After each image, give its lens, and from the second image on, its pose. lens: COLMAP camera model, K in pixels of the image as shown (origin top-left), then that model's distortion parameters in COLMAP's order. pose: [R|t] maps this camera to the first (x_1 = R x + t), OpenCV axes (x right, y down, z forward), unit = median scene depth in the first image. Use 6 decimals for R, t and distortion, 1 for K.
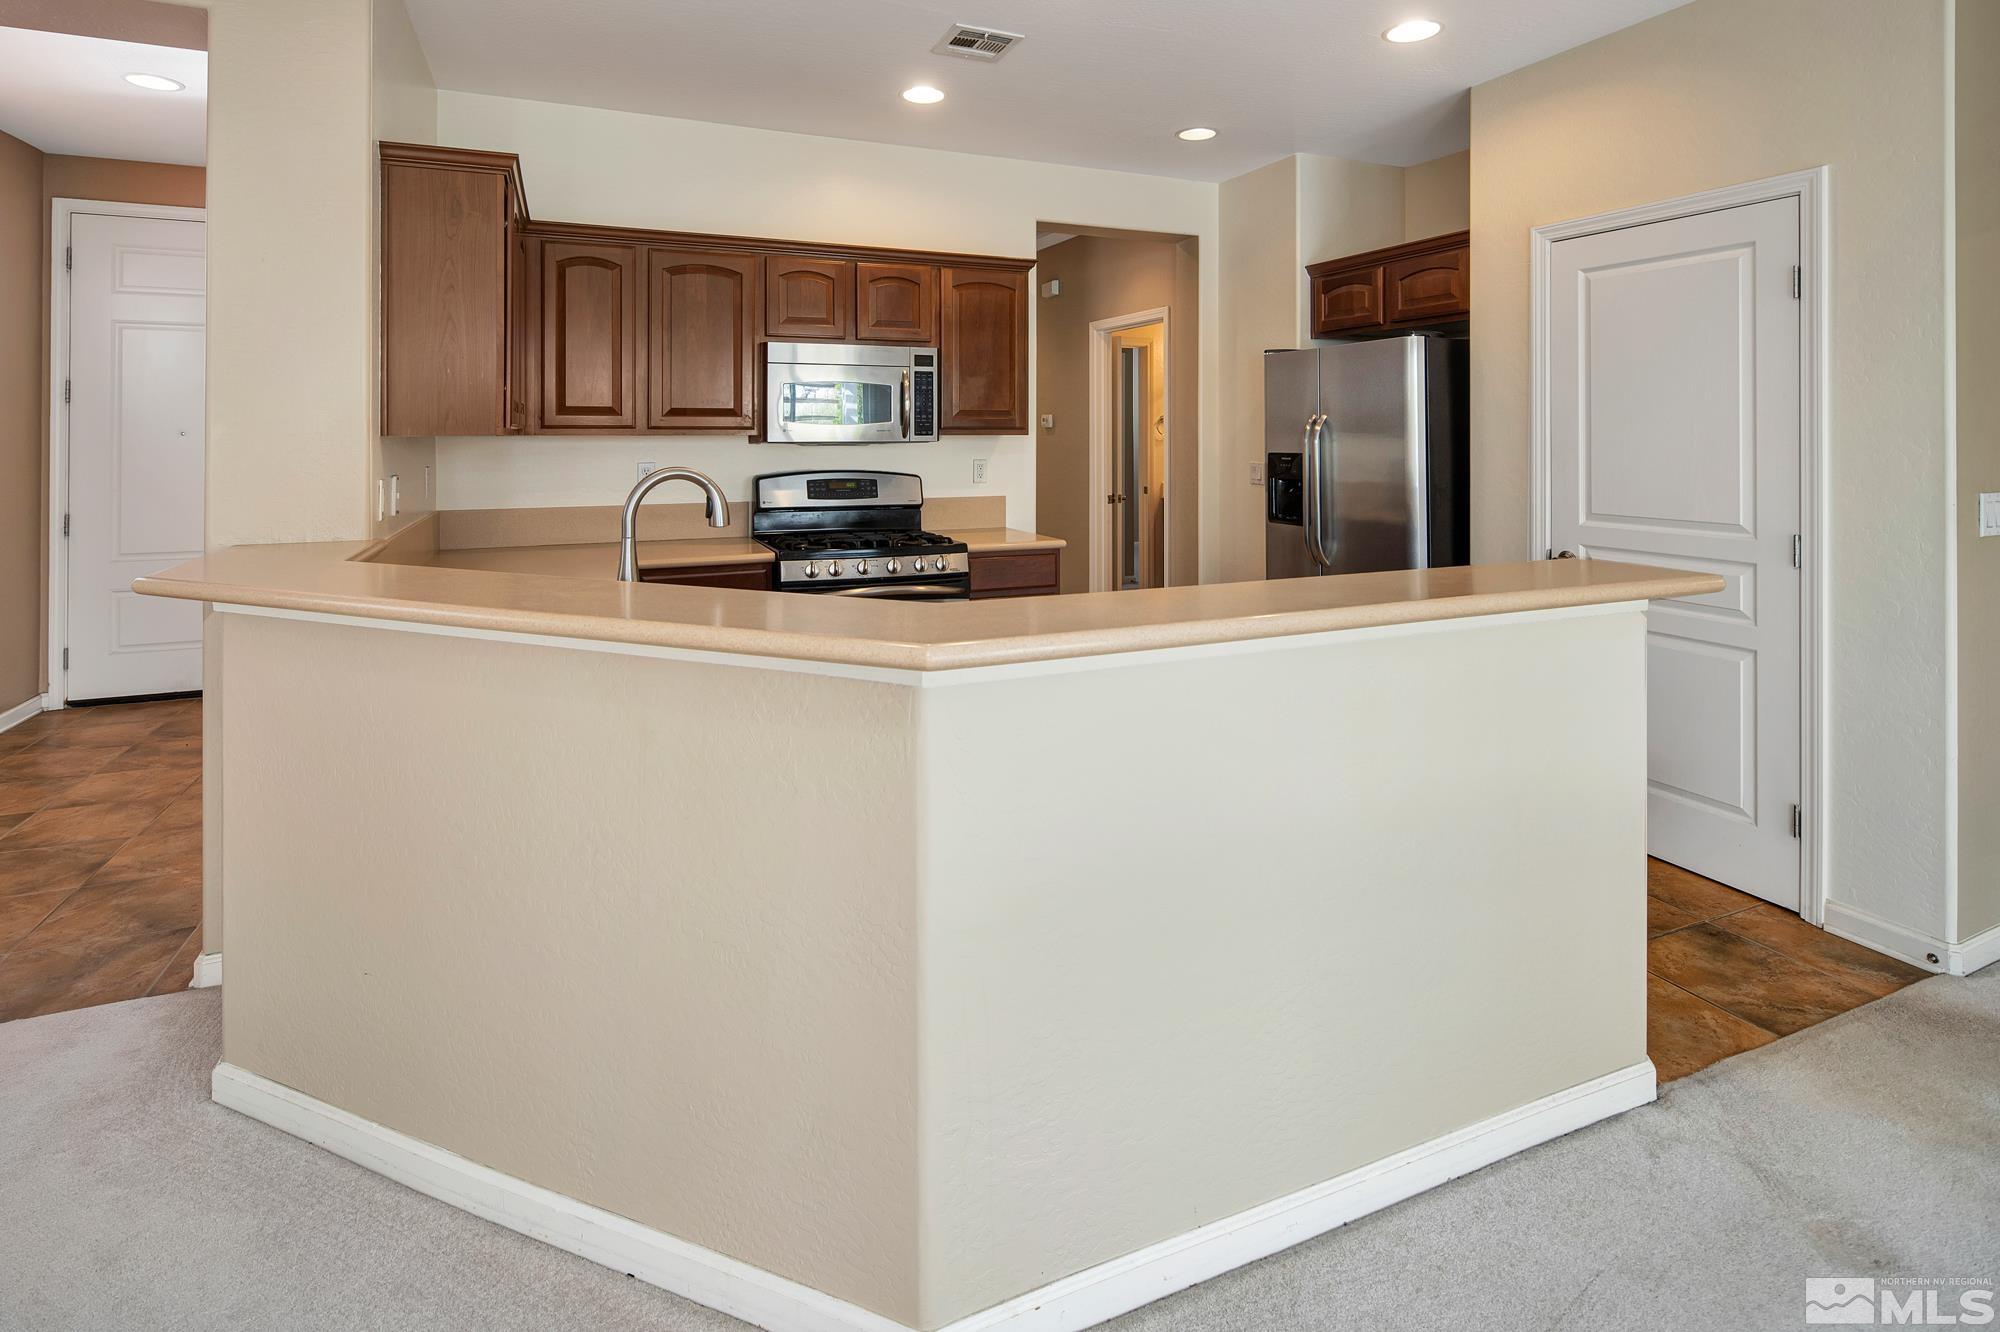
lens RADIAL K [[931.8, 0, 1000.4], [0, 931.8, 435.2], [0, 0, 1]] dist [-0.000945, -0.001607]
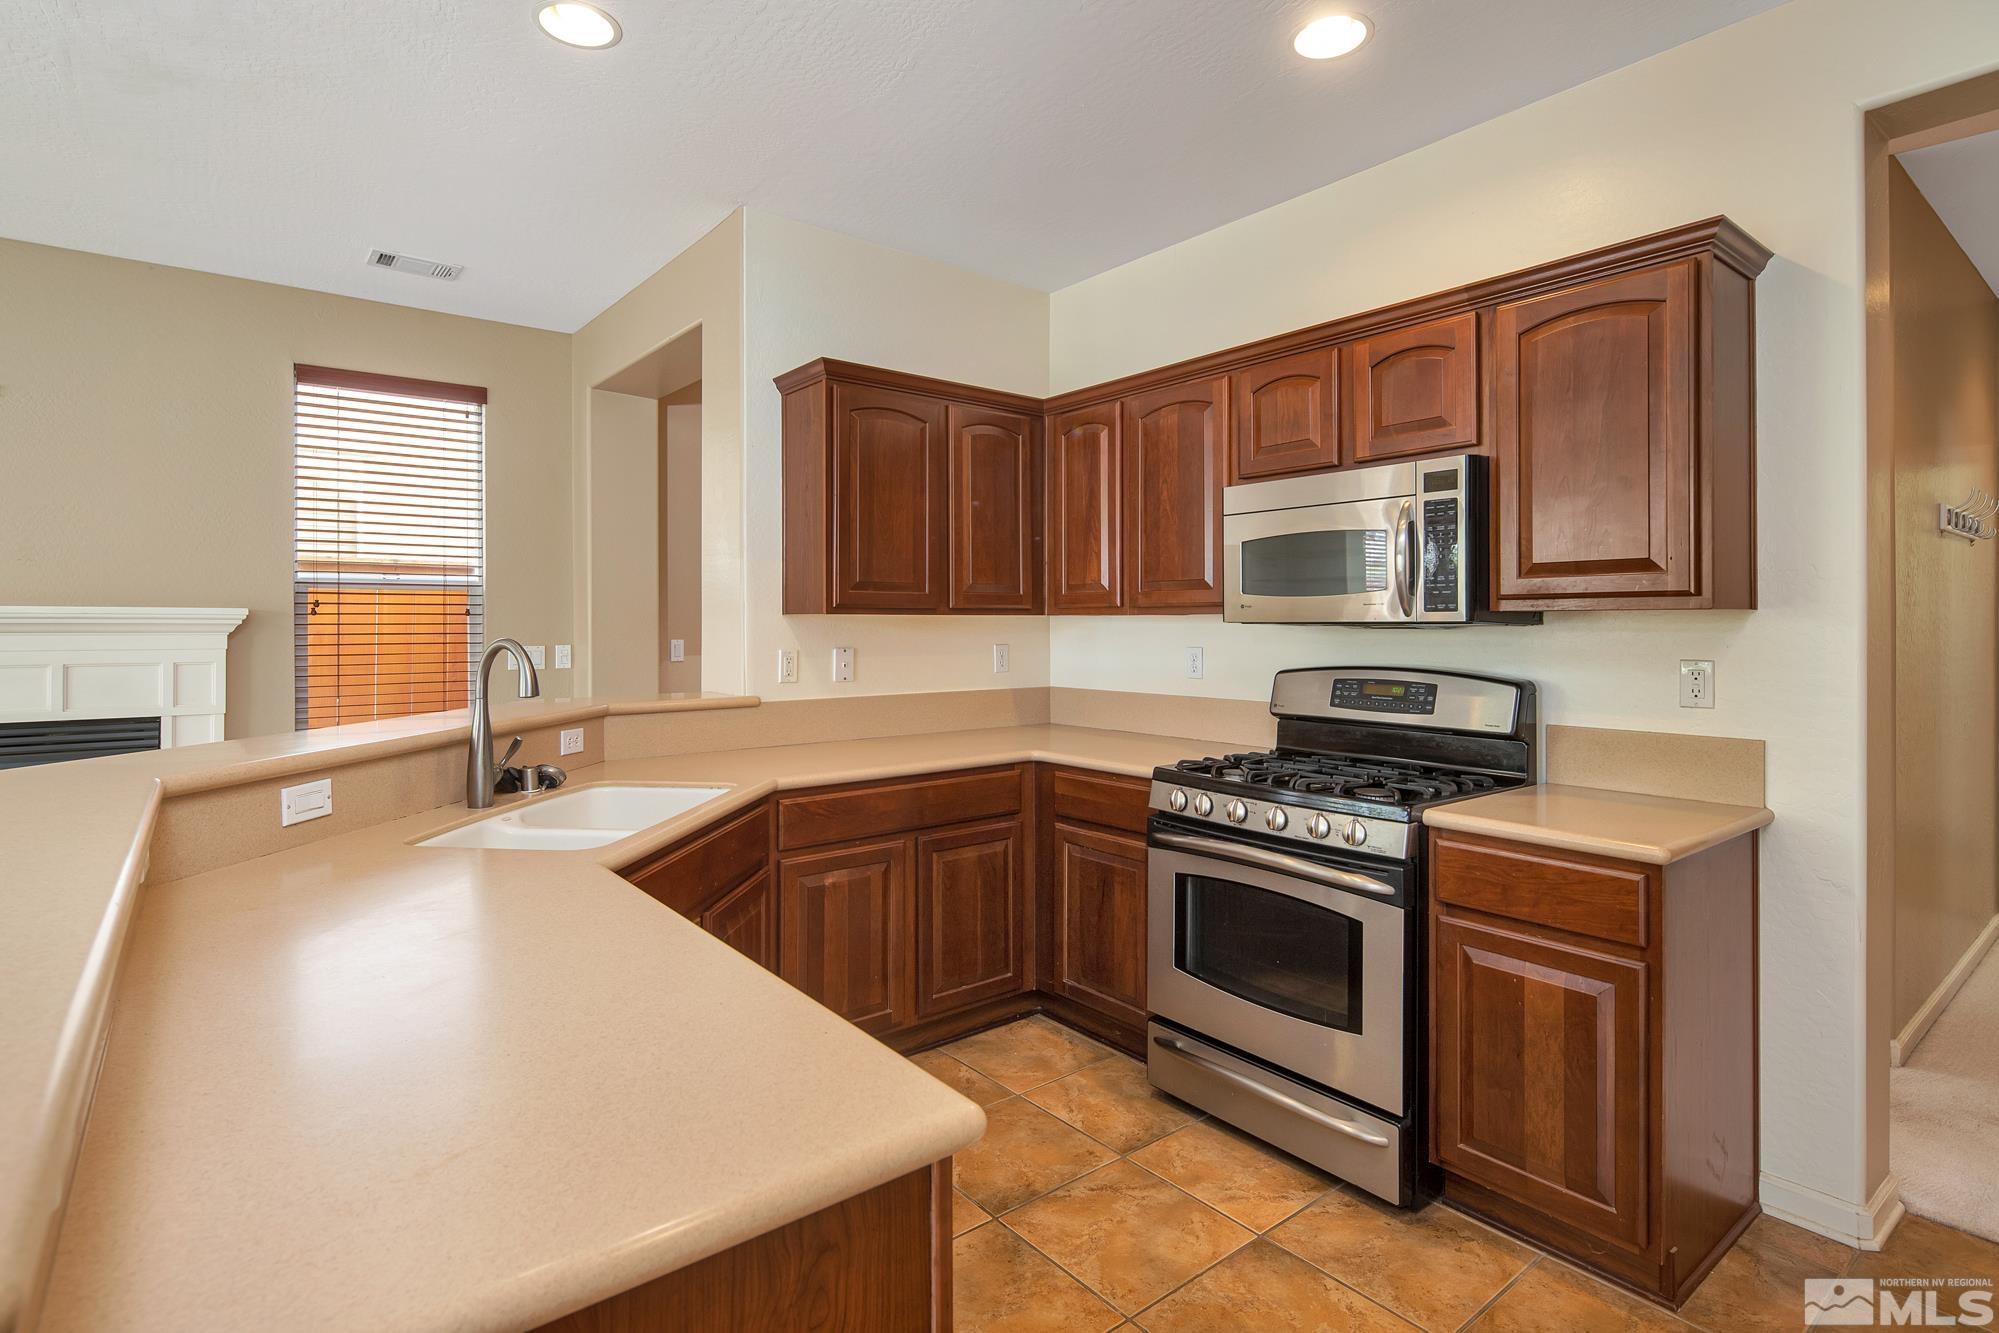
lens RADIAL K [[978.9, 0, 988.2], [0, 978.9, 615.1], [0, 0, 1]] dist [-0.002295, -0.000261]
pose [[0.283280, -0.002361, -0.959034, 0.443468], [0.008976, 0.999960, 0.000190, -0.000586], [0.958995, -0.008662, 0.283290, 0.606471]]
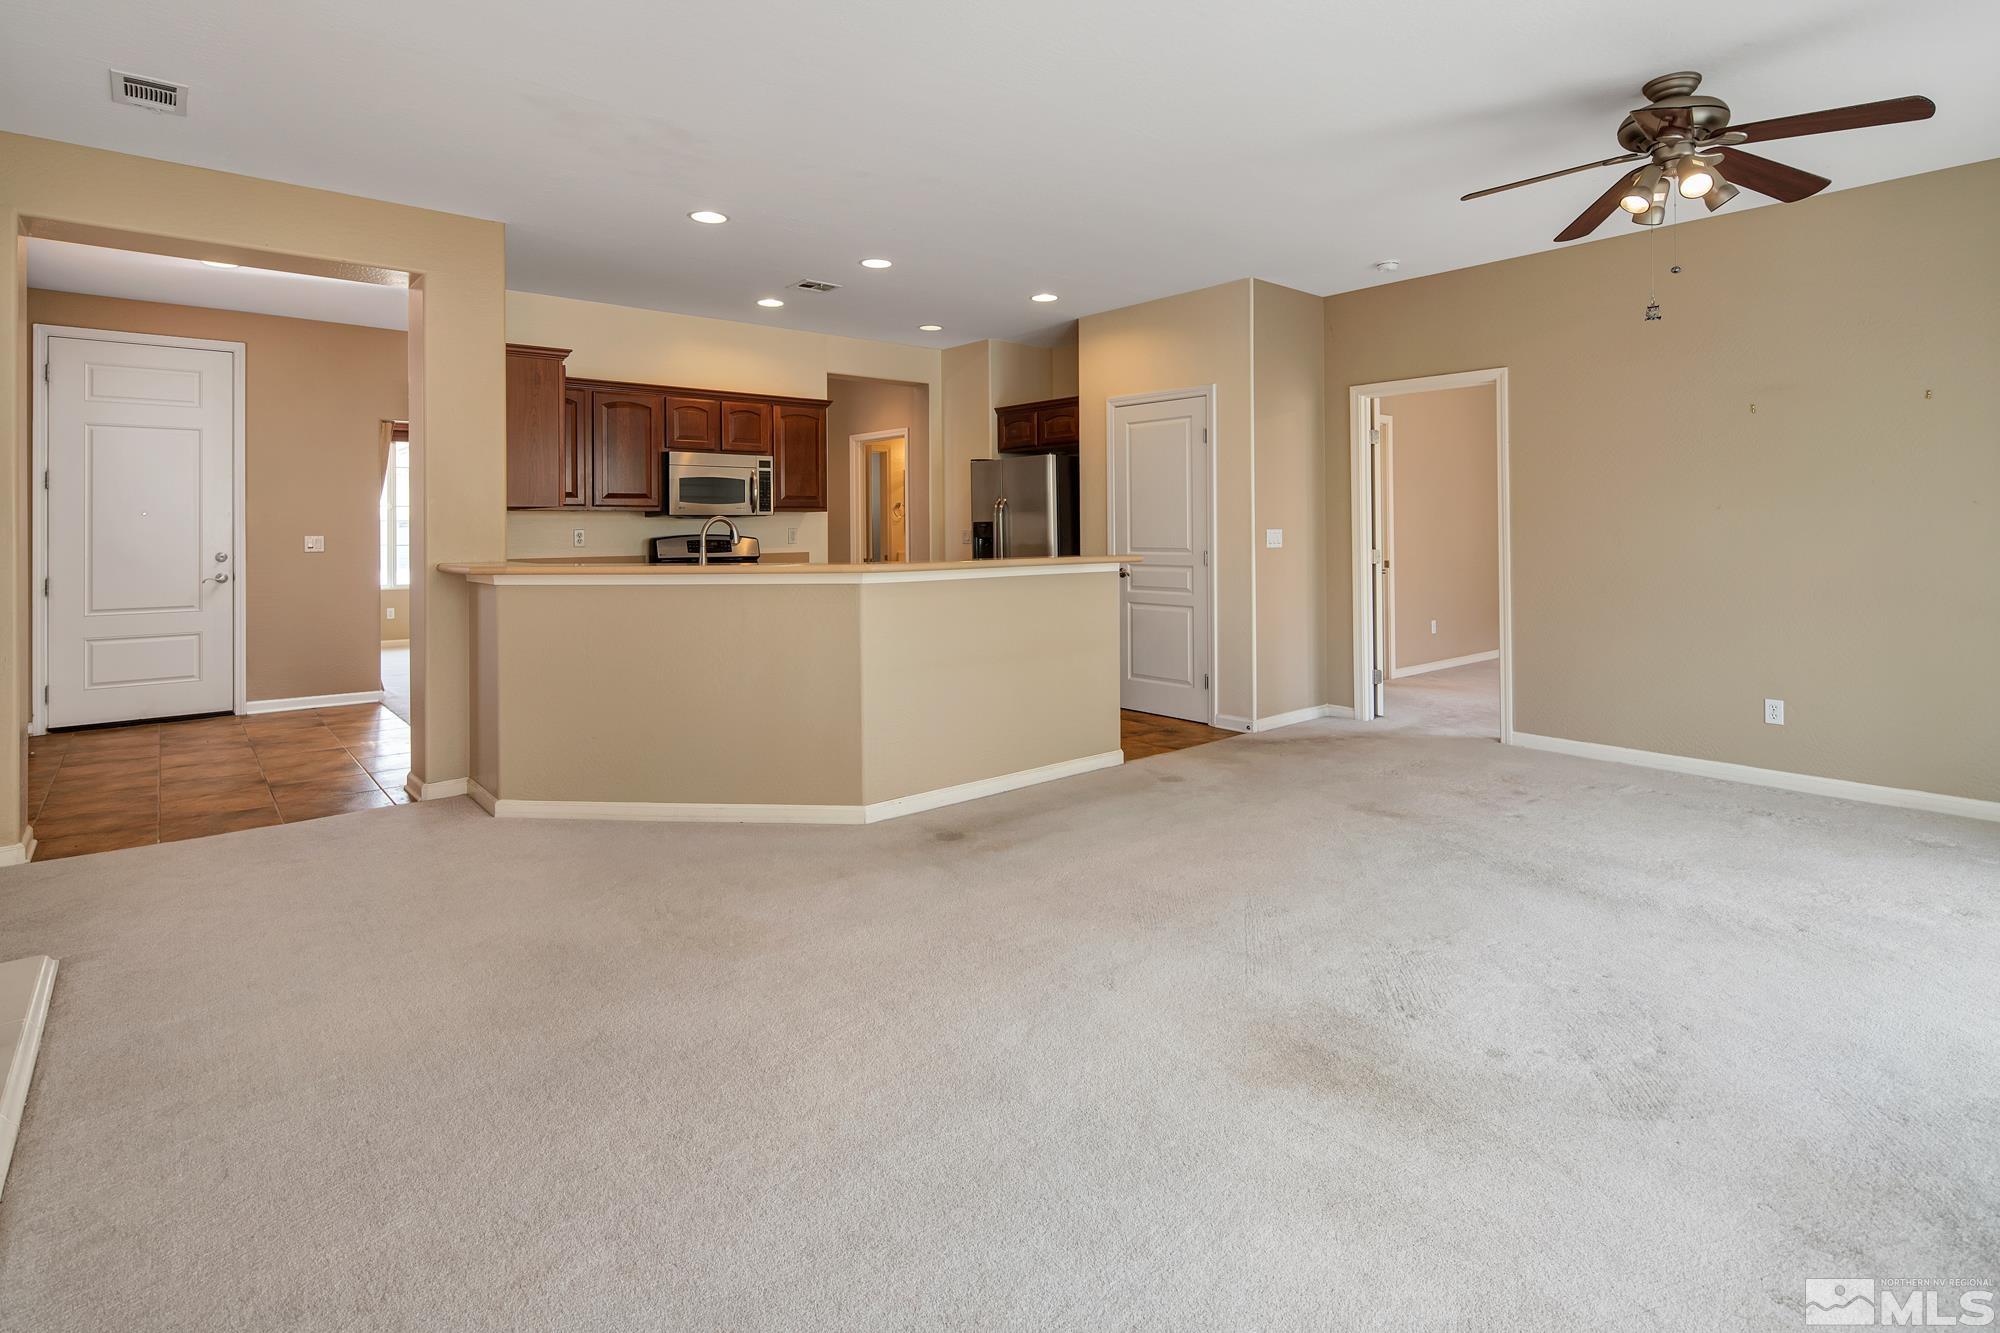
lens RADIAL K [[979.4, 0, 997.3], [0, 979.4, 577.1], [0, 0, 1]] dist [-0.002295, -0.000261]
pose [[0.953174, -0.022173, 0.301608, -0.227703], [0.008382, 0.998862, 0.046941, 0.040272], [-0.302306, -0.042215, 0.952276, -0.770051]]
